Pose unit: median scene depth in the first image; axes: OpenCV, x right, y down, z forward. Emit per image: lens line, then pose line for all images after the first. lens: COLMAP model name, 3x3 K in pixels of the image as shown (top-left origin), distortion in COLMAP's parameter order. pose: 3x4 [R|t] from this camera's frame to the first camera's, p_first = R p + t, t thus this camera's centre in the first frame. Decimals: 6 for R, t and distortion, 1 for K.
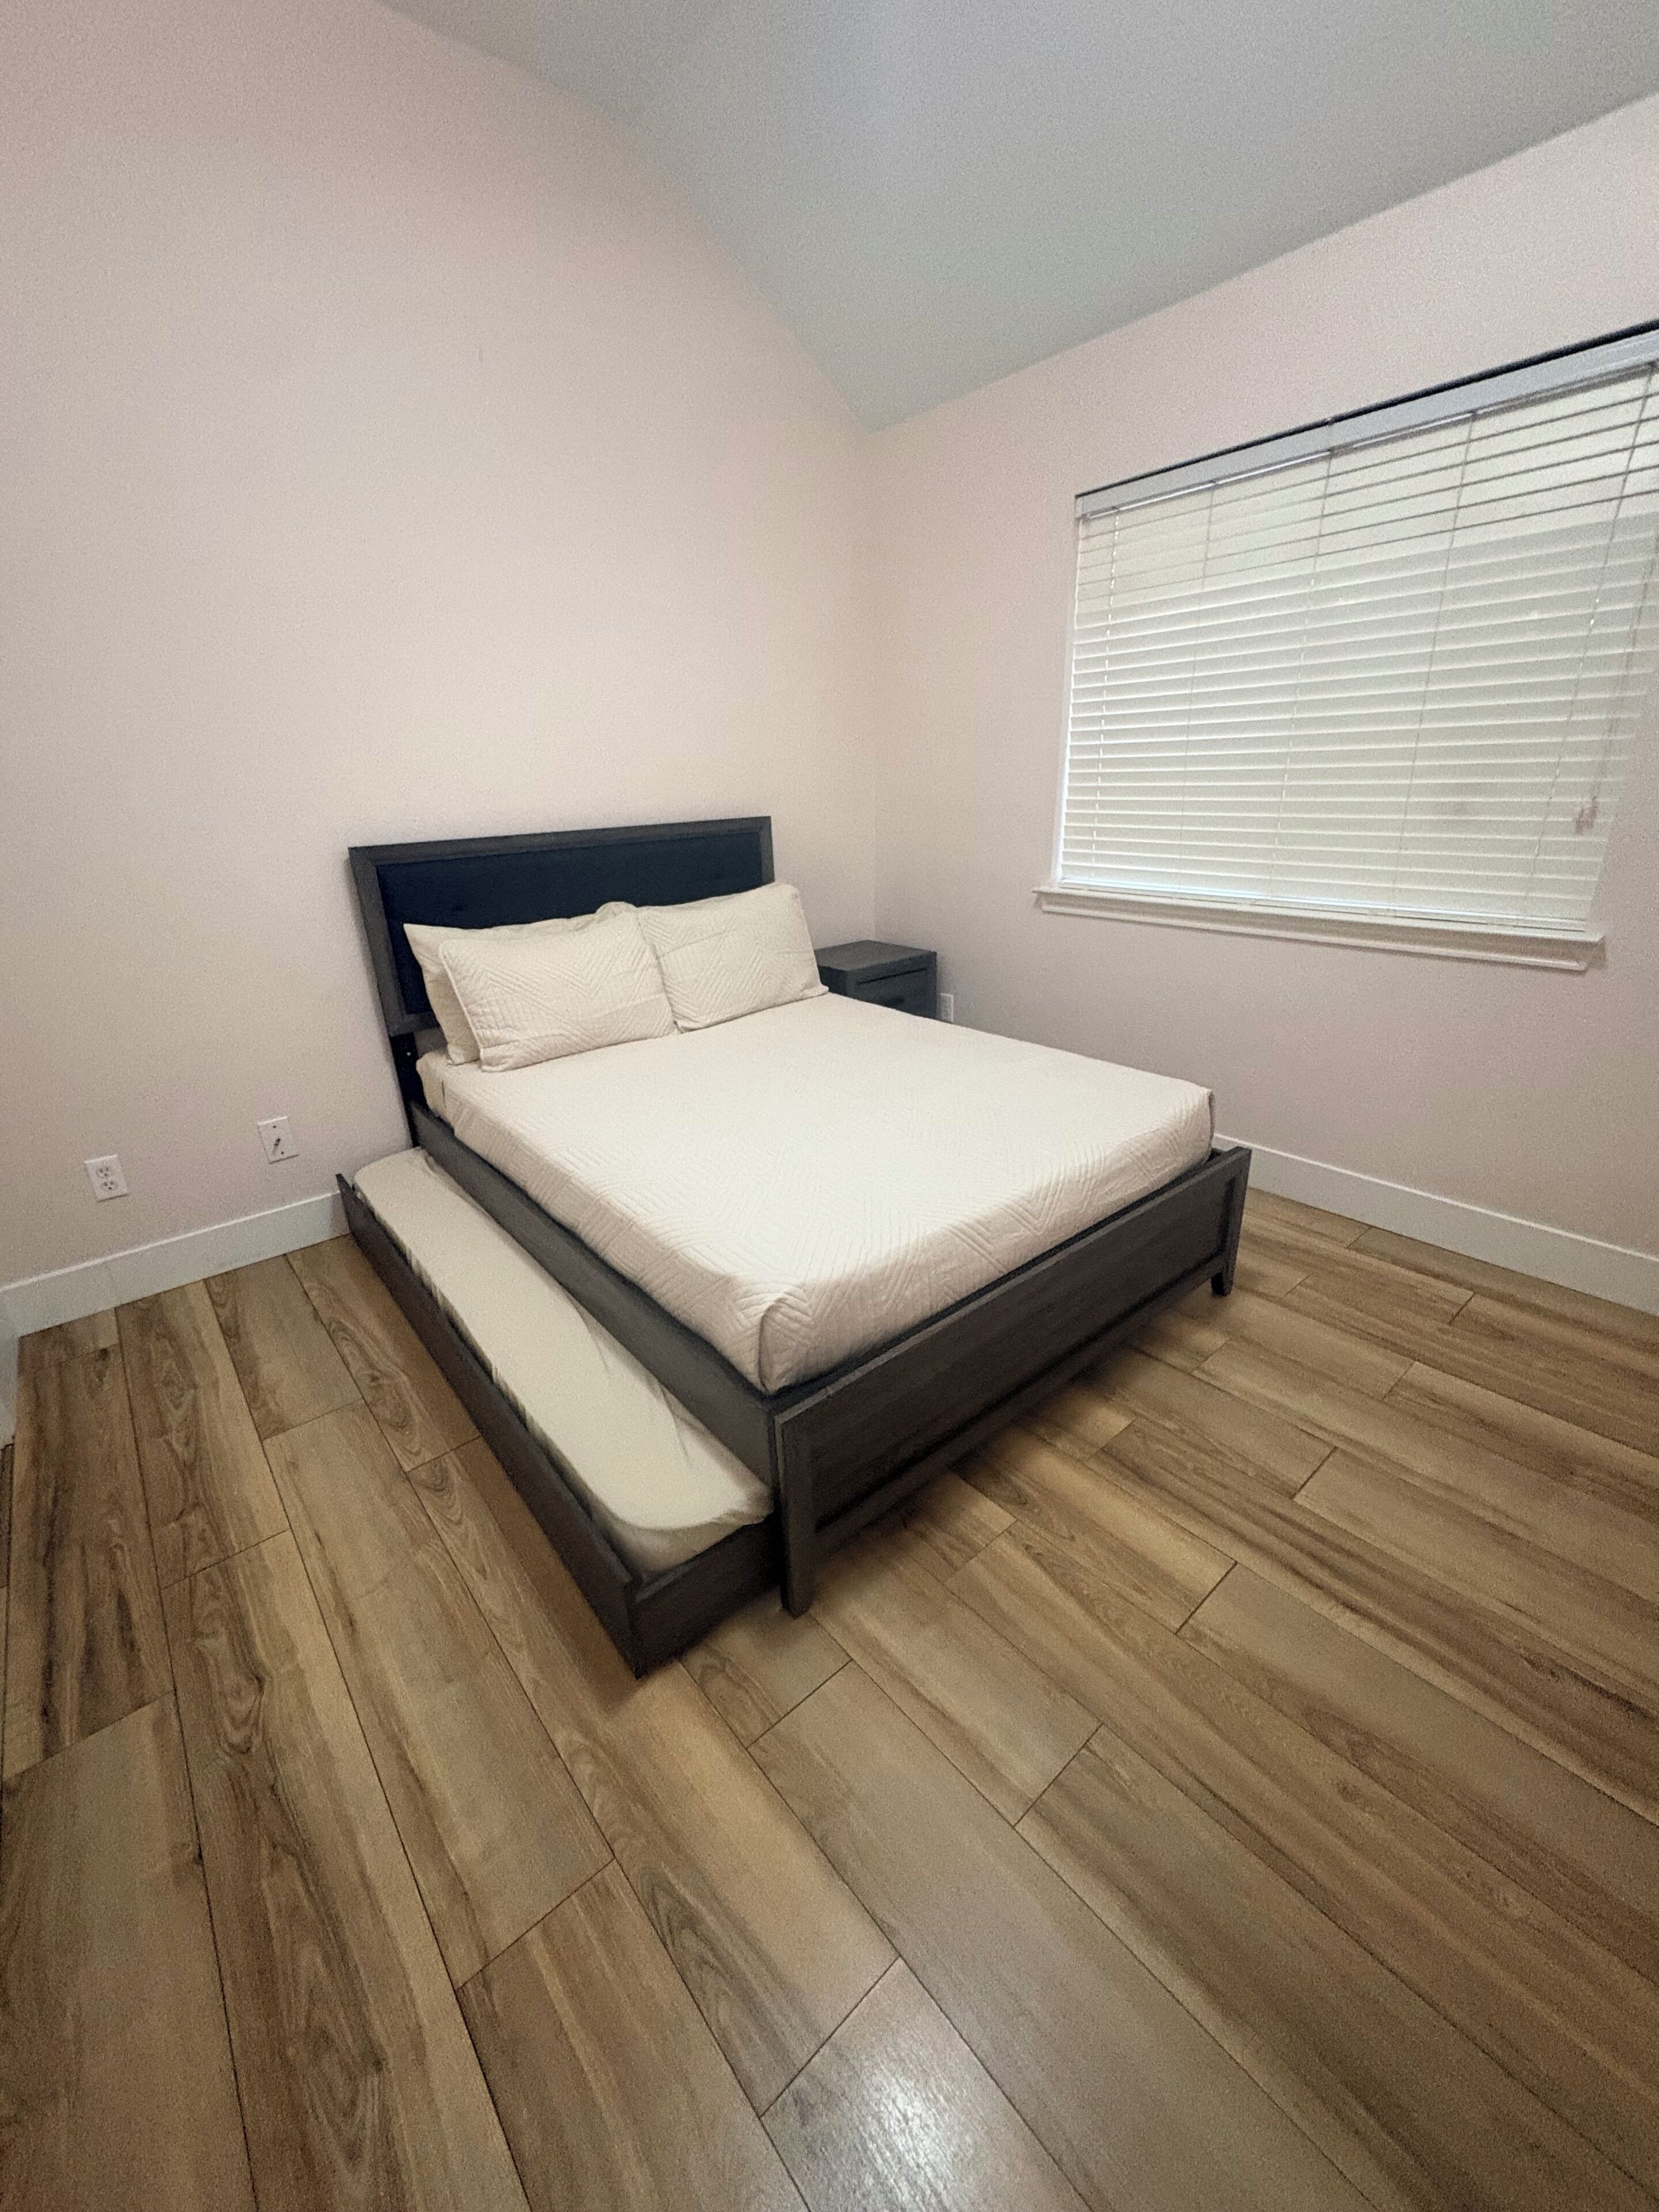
lens RADIAL K [[875.9, 0, 835.1], [0, 875.9, 1113.8], [0, 0, 1]] dist [0.004055, -0.000759]
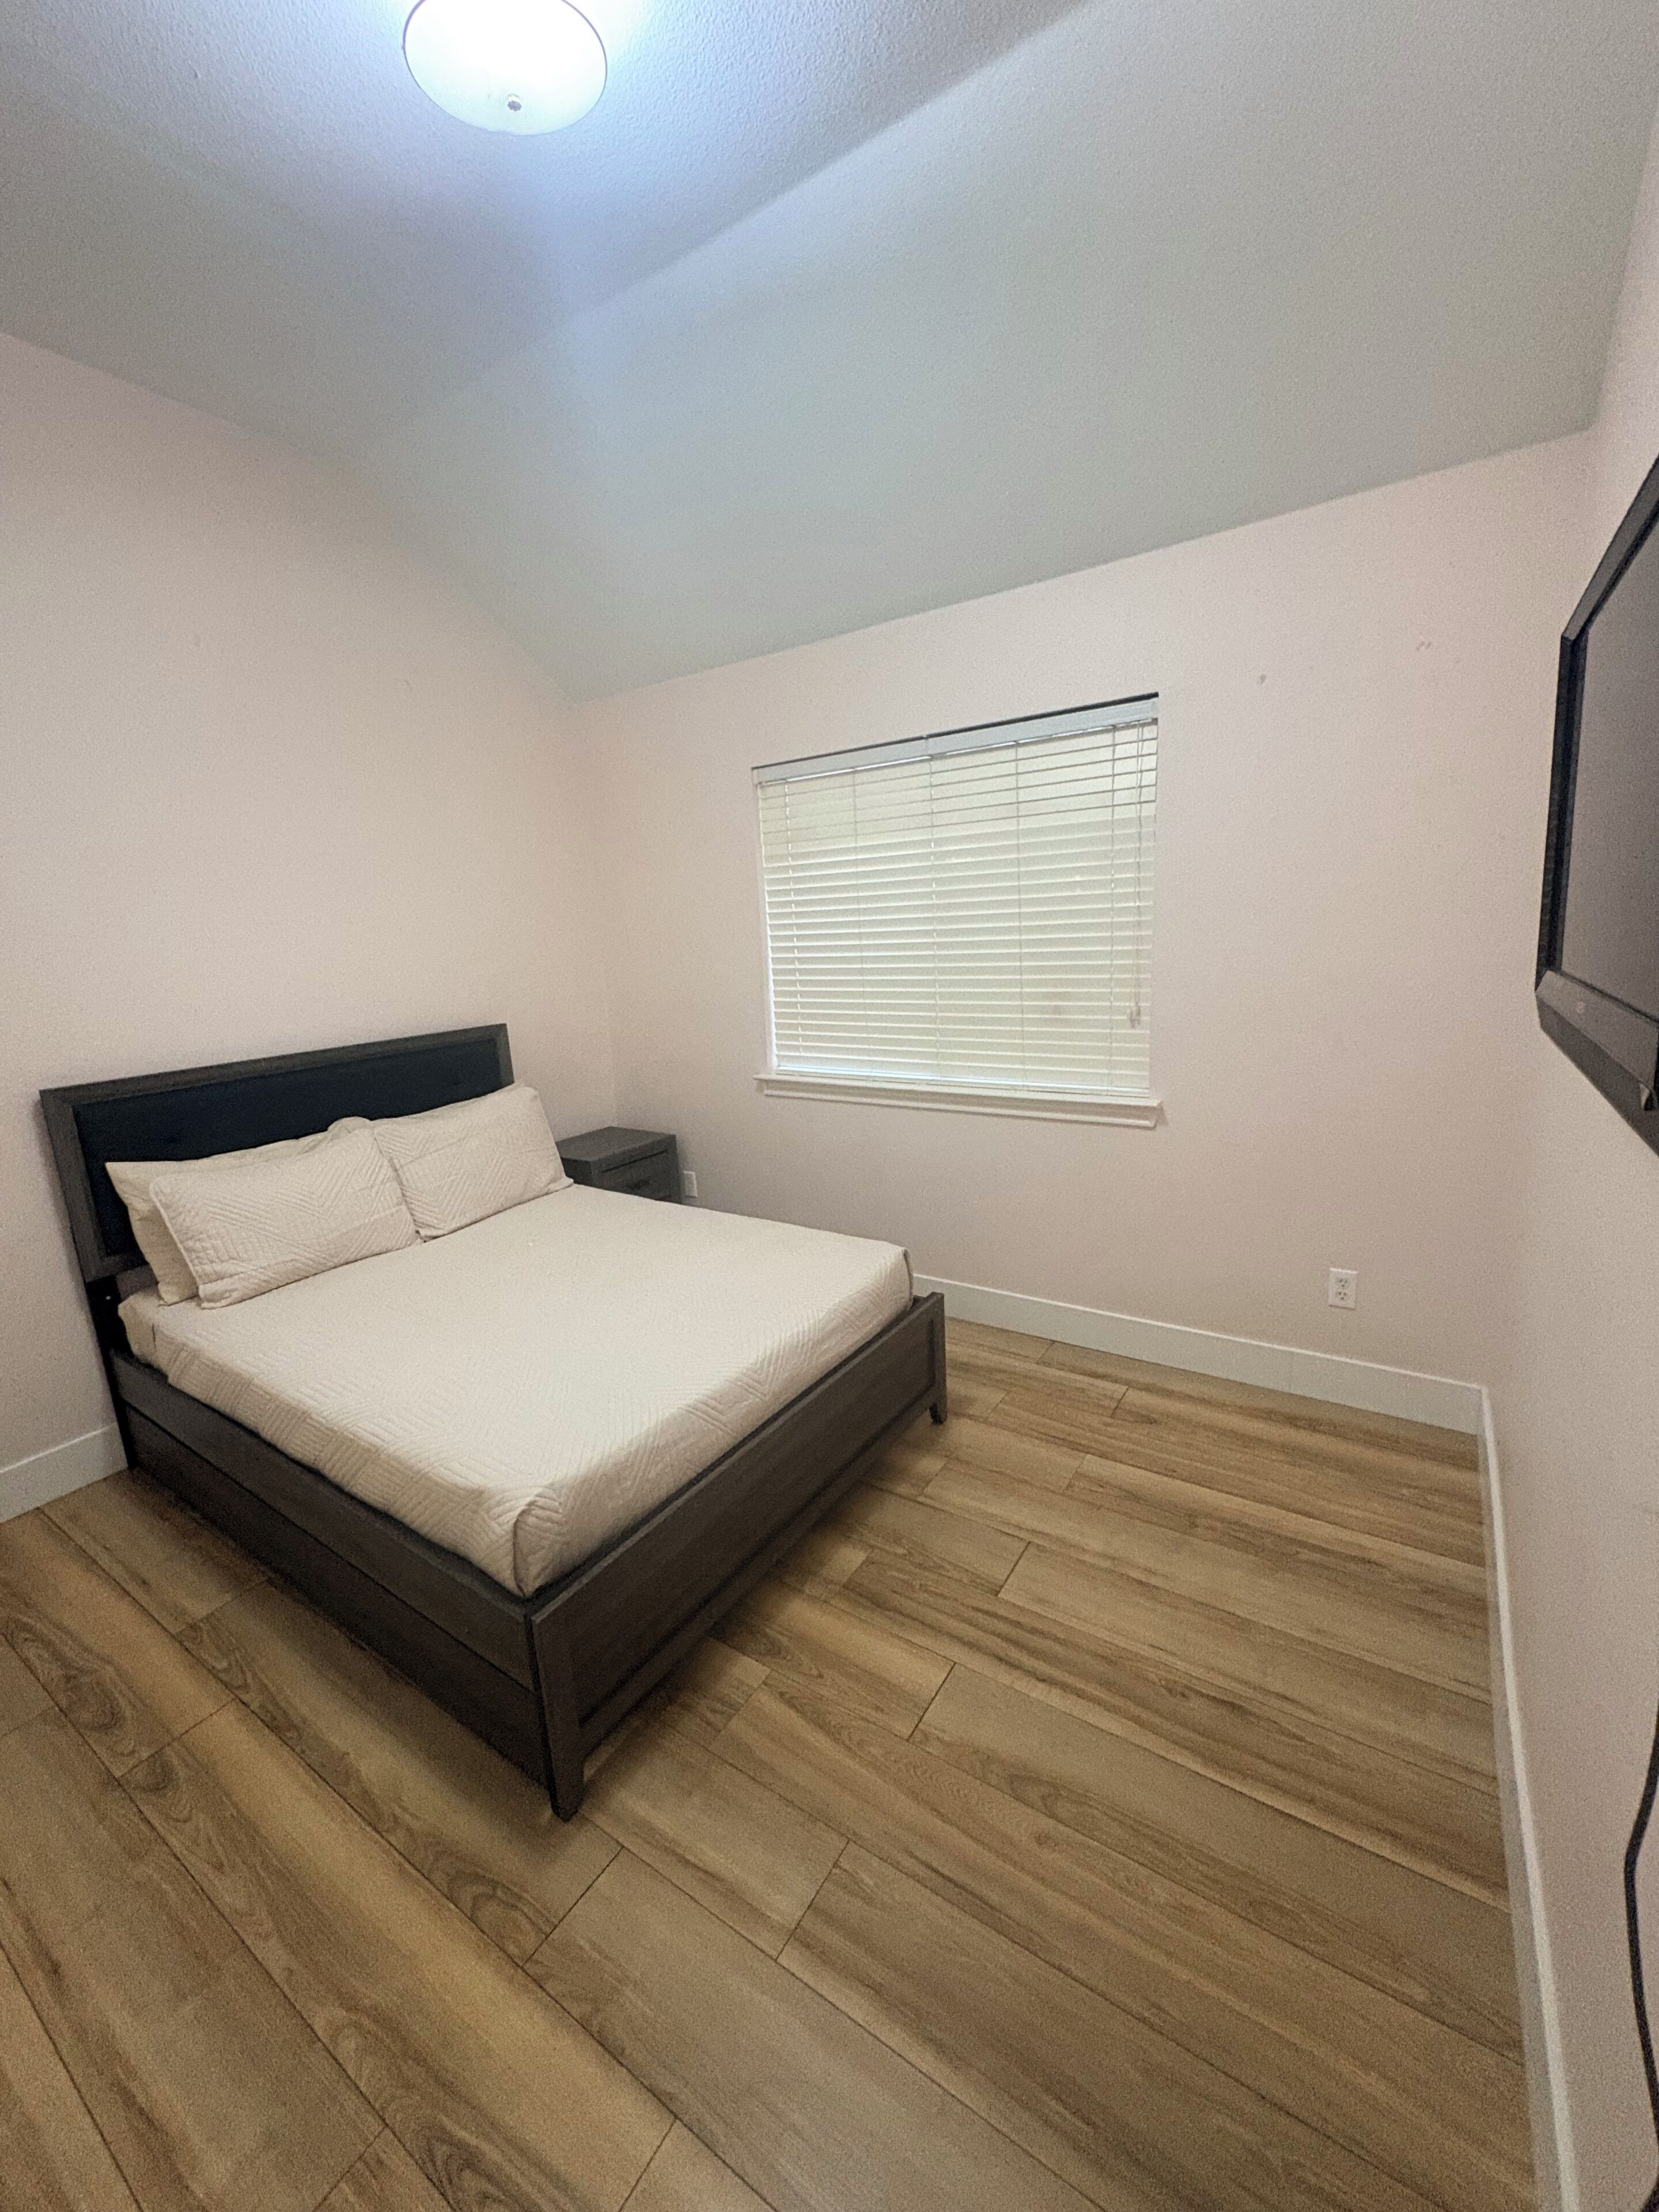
lens RADIAL K [[875.9, 0, 830.3], [0, 875.9, 1109.2], [0, 0, 1]] dist [0.004055, -0.000759]
pose [[0.962180, -0.072904, 0.262479, 0.034466], [0.117447, 0.980393, -0.158225, -0.041137], [-0.245798, 0.183068, 0.951877, -0.176157]]
